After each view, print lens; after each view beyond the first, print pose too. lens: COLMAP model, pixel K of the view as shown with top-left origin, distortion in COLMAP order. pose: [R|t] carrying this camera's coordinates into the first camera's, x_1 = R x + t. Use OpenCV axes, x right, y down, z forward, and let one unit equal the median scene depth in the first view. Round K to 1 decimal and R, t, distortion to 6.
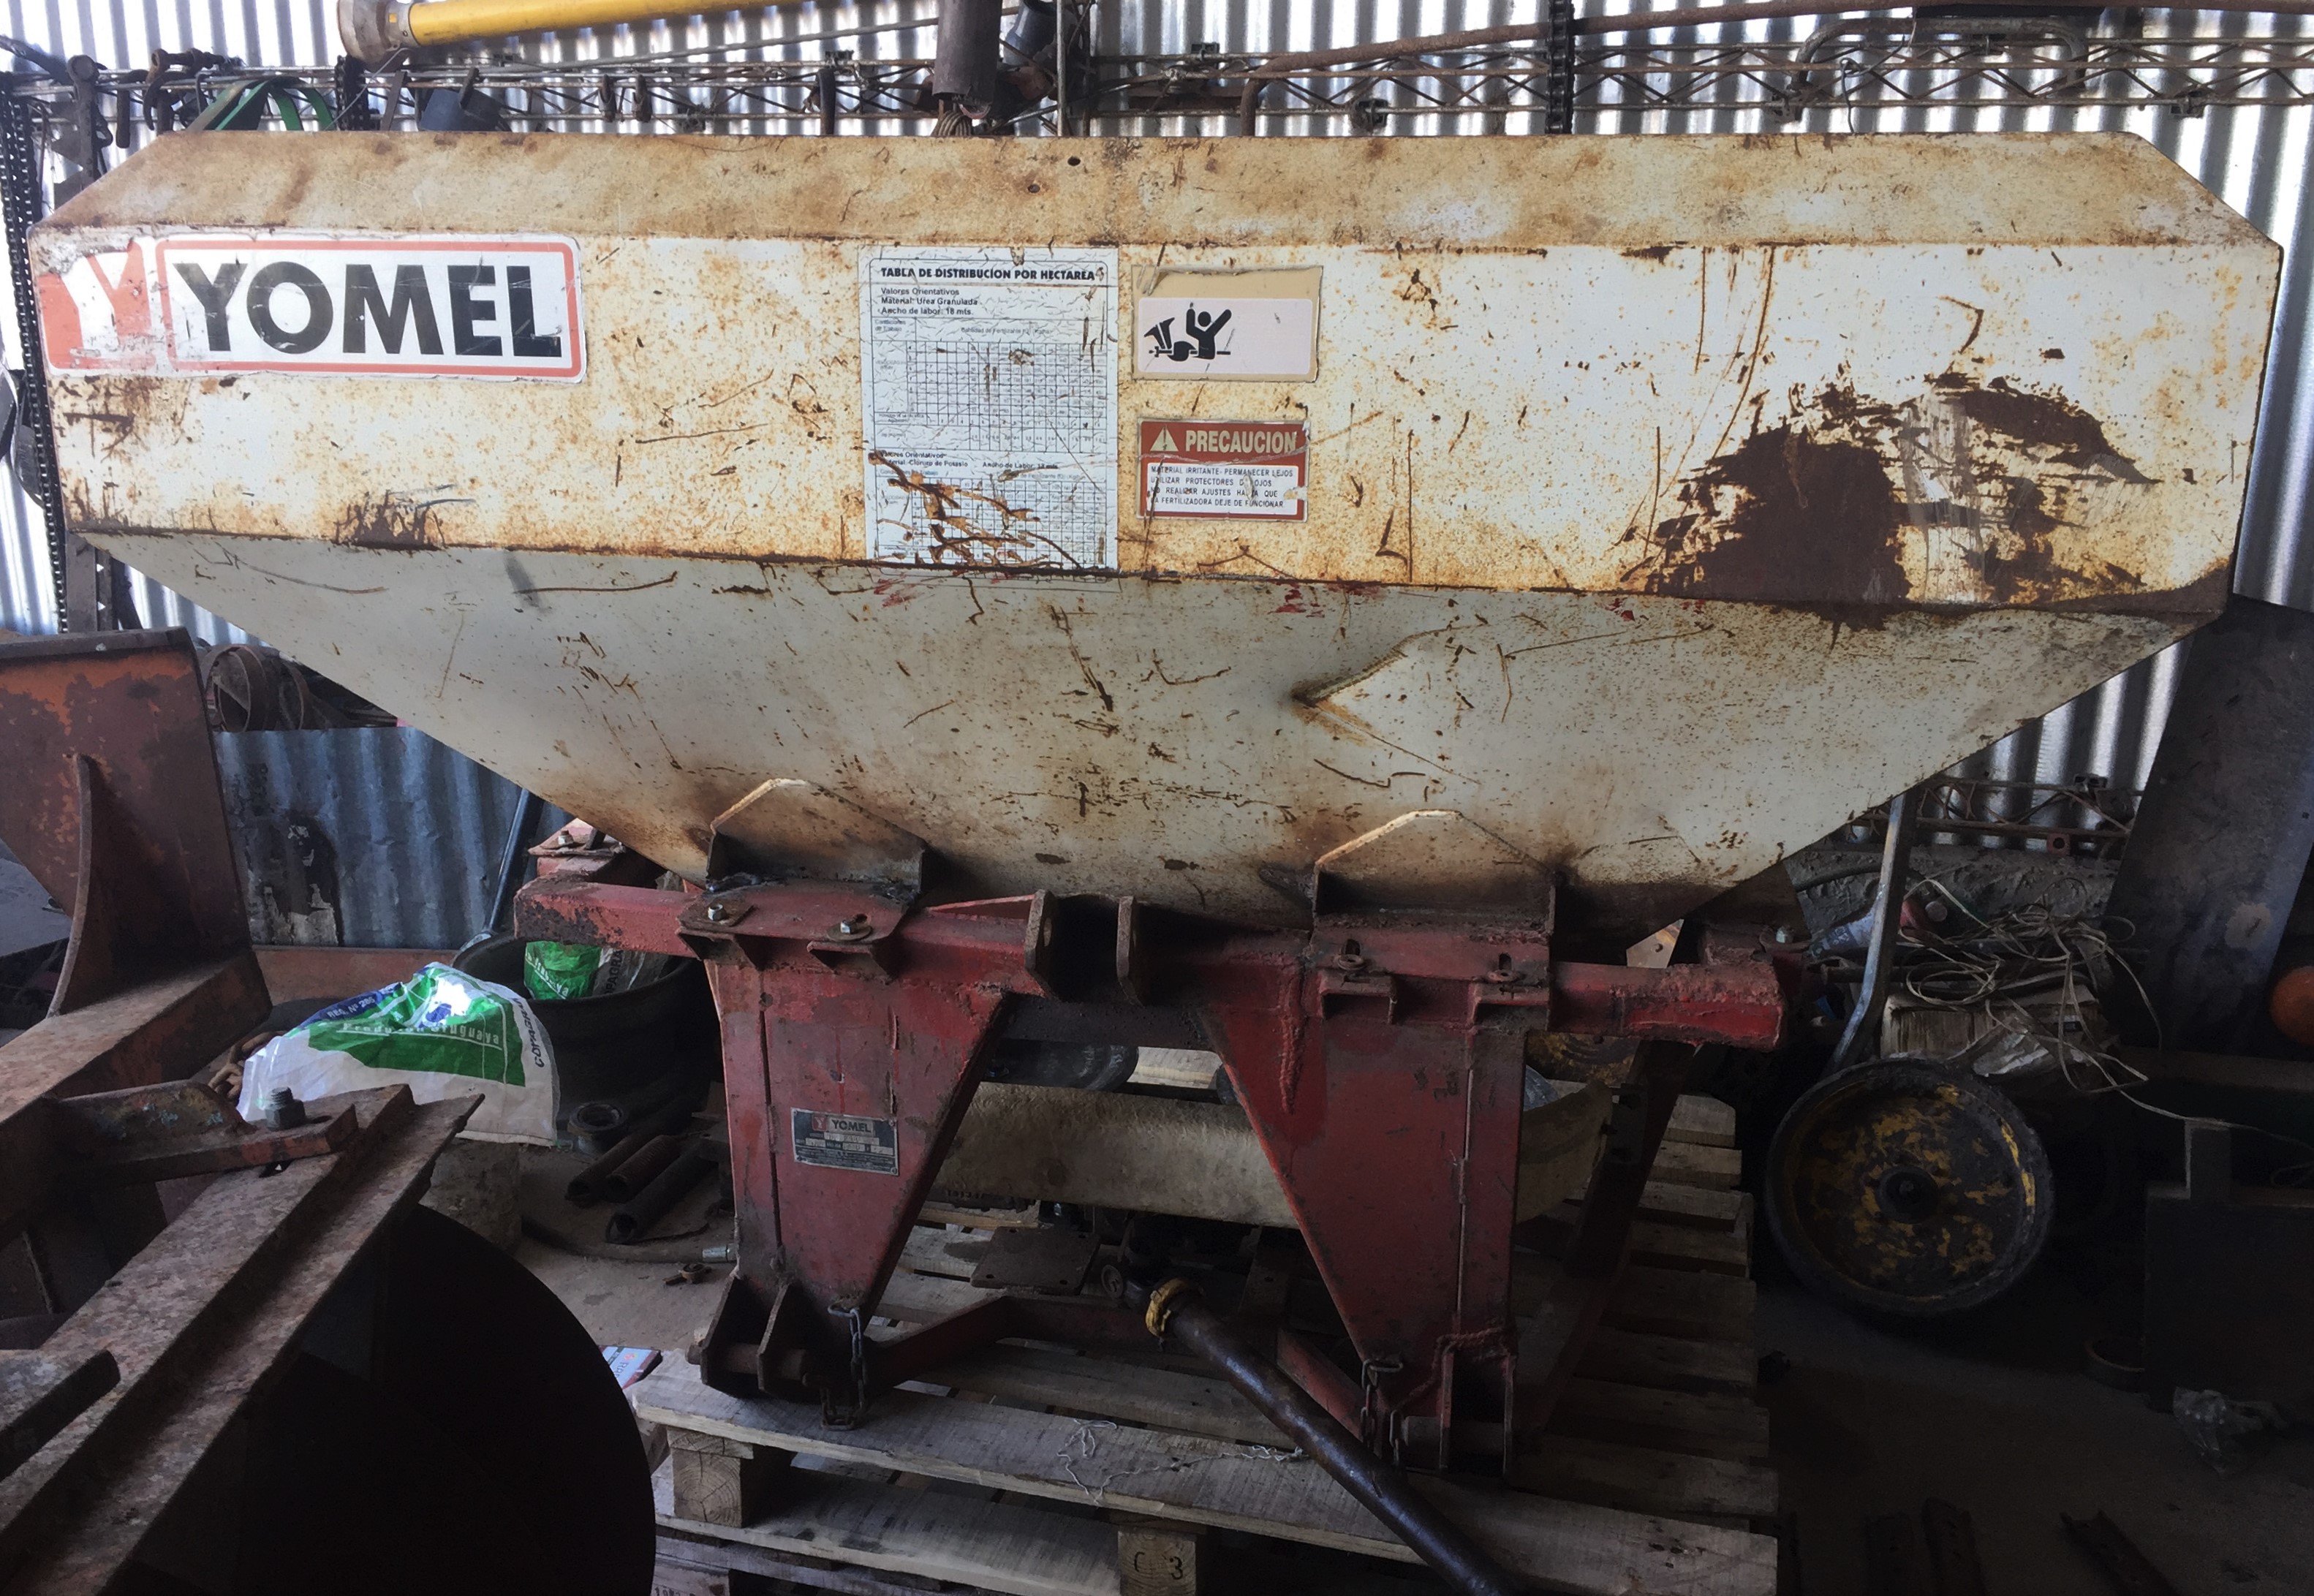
lens RADIAL K [[1955.5, 0, 1157.0], [0, 1955.5, 798.0], [0, 0, 1]] dist [0.107176, -0.177271]
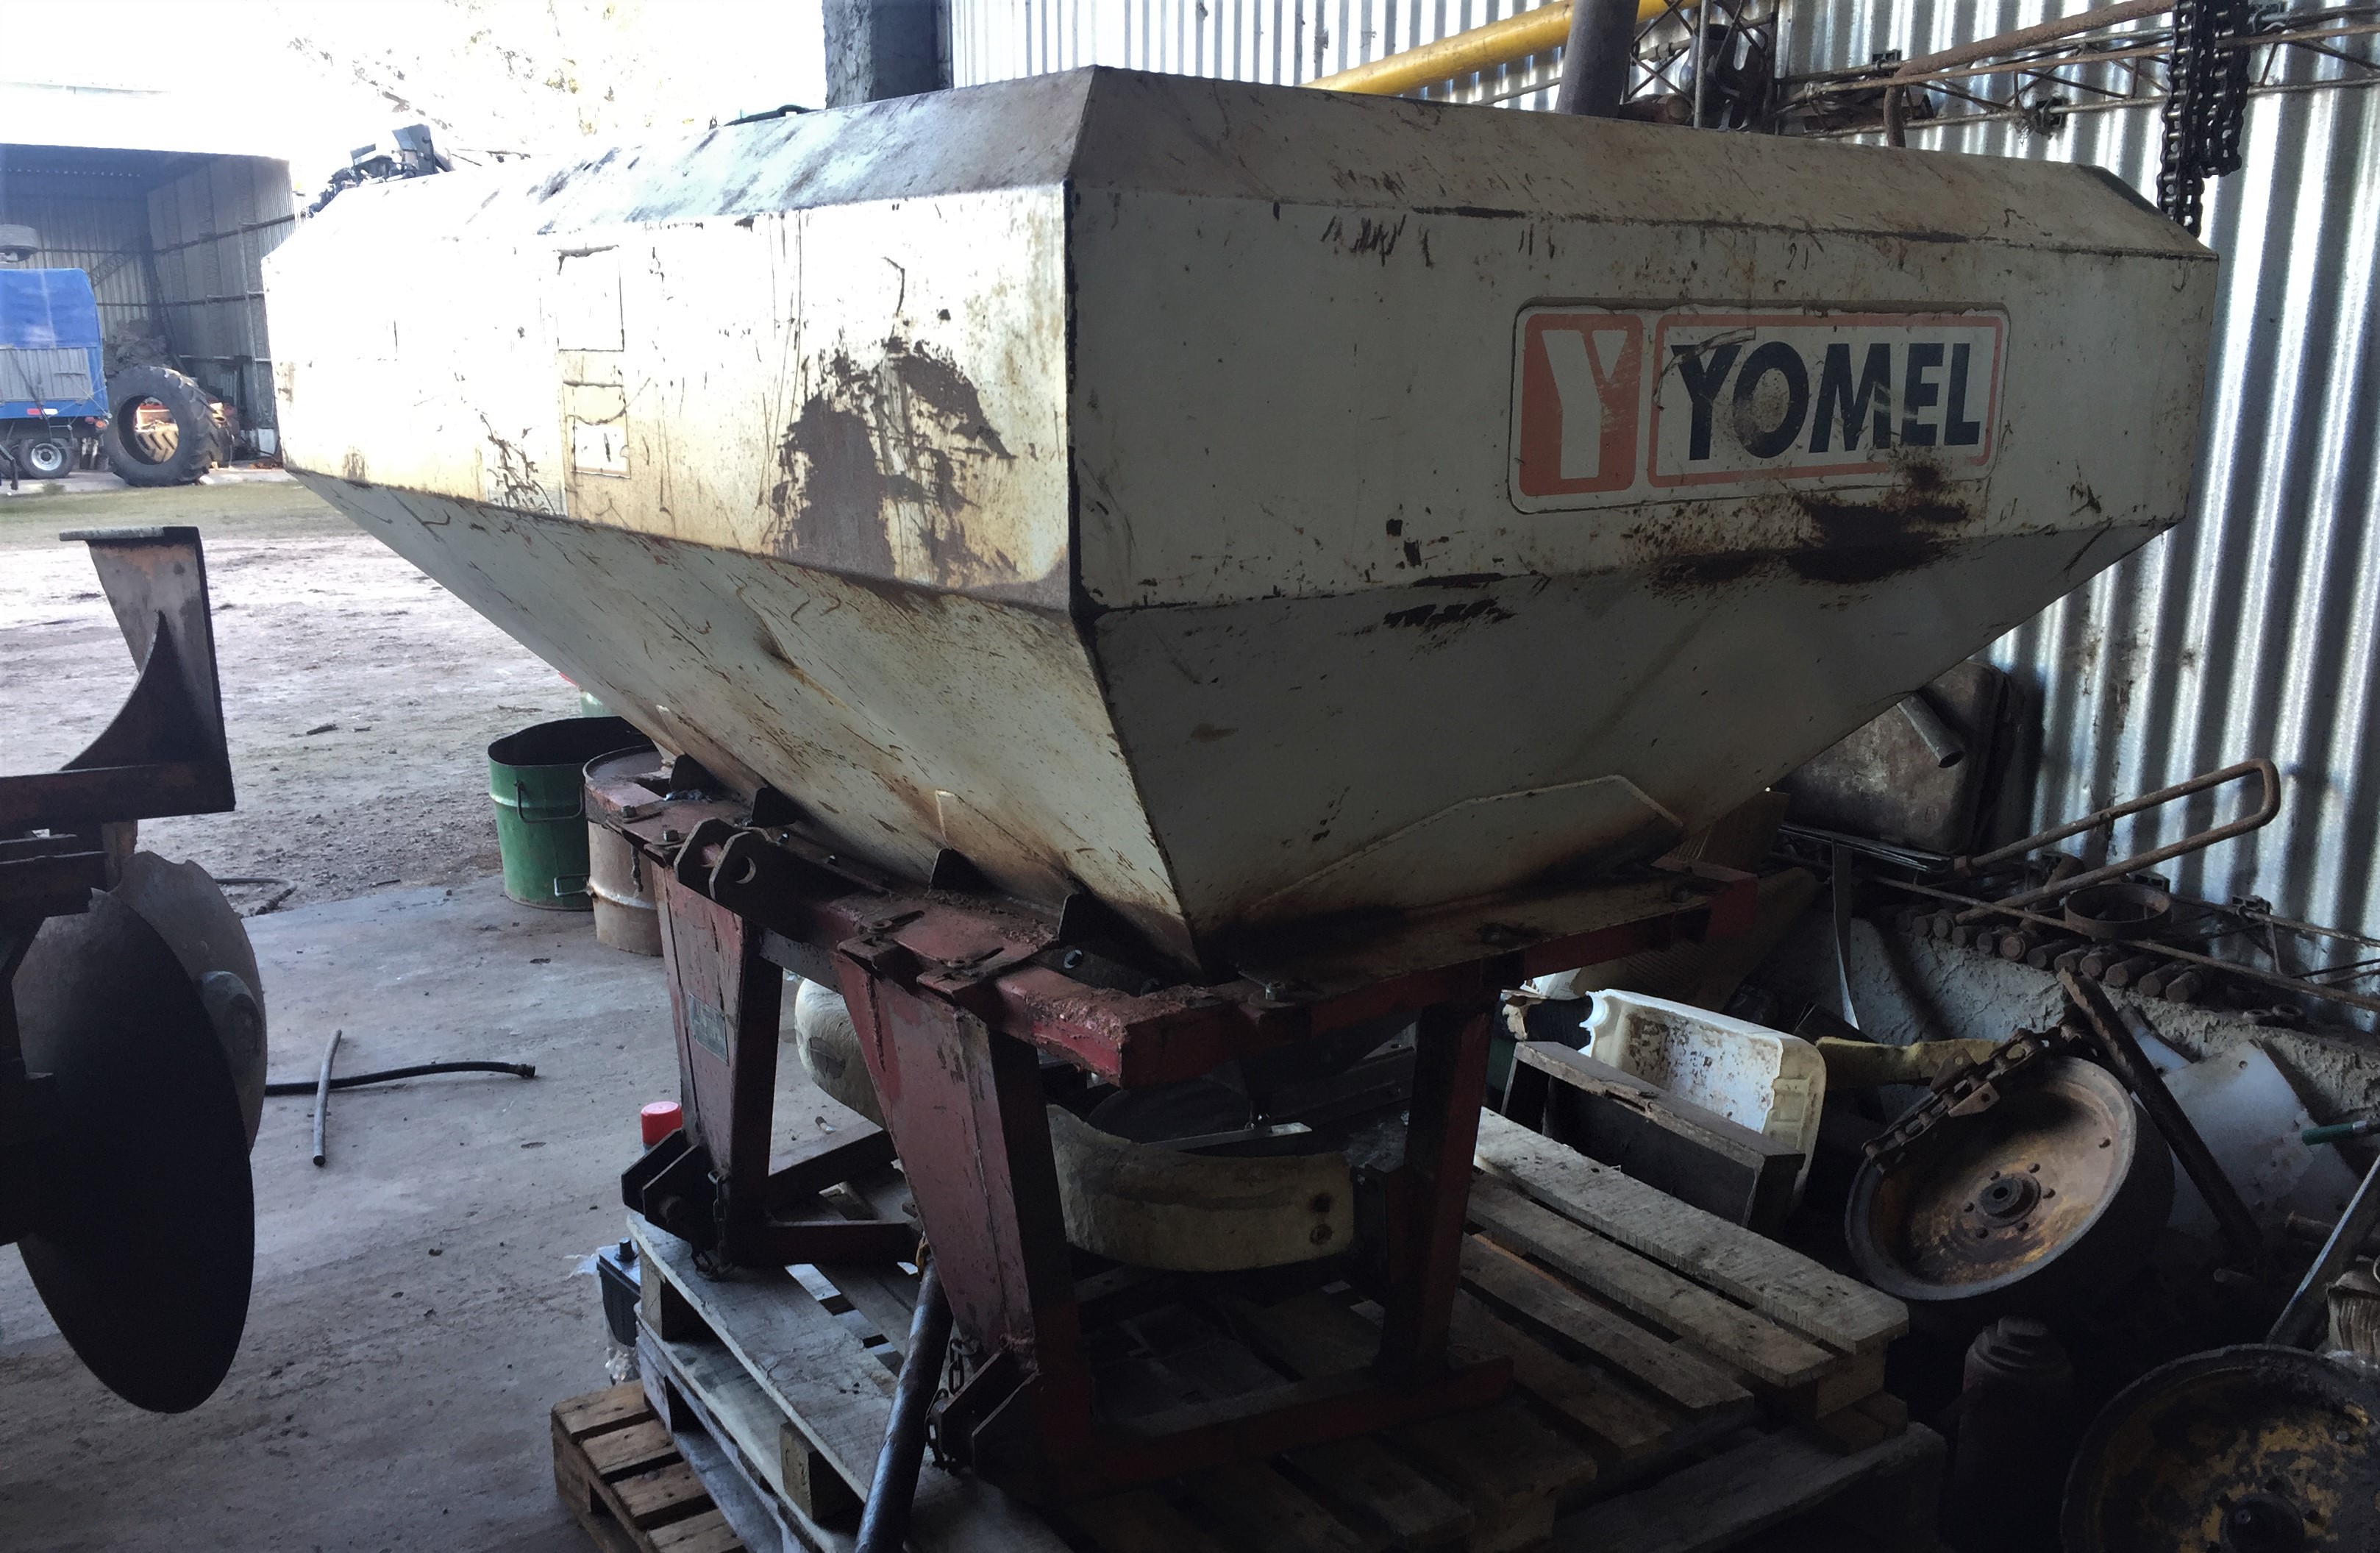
lens RADIAL K [[2010.6, 0, 1190.6], [0, 2010.6, 872.0], [0, 0, 1]] dist [0.001940, -0.014554]
pose [[0.771717, 0.158770, -0.615829, 1.116013], [-0.163285, 0.985341, 0.049419, -0.032052], [0.614648, 0.062418, 0.786328, 0.338658]]
